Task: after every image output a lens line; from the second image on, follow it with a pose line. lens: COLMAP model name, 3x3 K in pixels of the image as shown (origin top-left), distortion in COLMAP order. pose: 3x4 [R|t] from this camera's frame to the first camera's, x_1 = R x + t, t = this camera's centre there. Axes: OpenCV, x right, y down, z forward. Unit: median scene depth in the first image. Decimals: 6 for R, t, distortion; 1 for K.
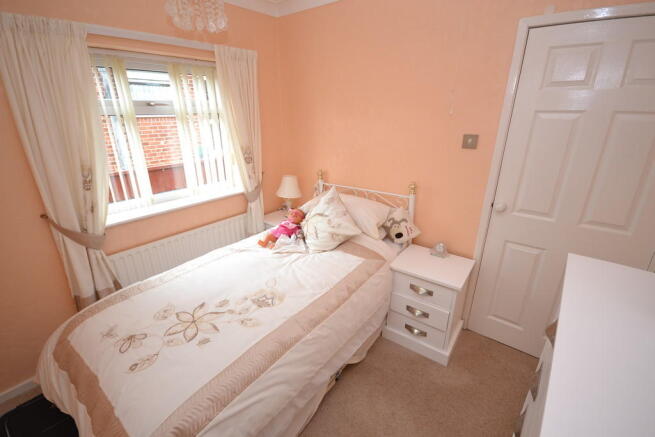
lens RADIAL K [[290.2, 0, 327.5], [0, 290.2, 218.5], [0, 0, 1]] dist [-0.037033, -0.000012]
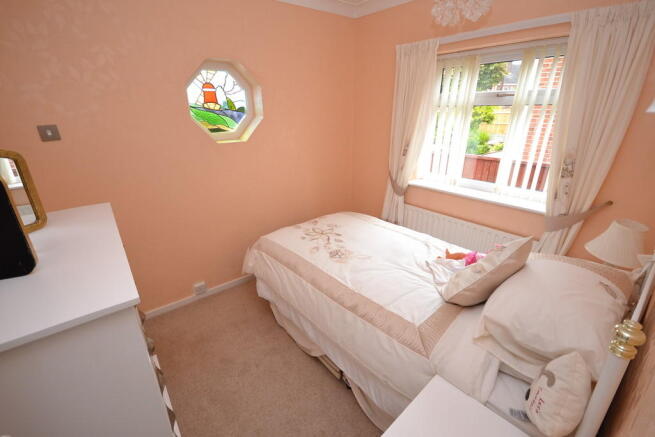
lens RADIAL K [[289.1, 0, 327.5], [0, 289.1, 218.5], [0, 0, 1]] dist [0.001567, 0.000077]
pose [[-0.212859, 0.353249, -0.910992, 0.788366], [-0.323625, 0.854243, 0.406861, -0.314899], [0.921931, 0.381424, -0.067513, 0.851846]]
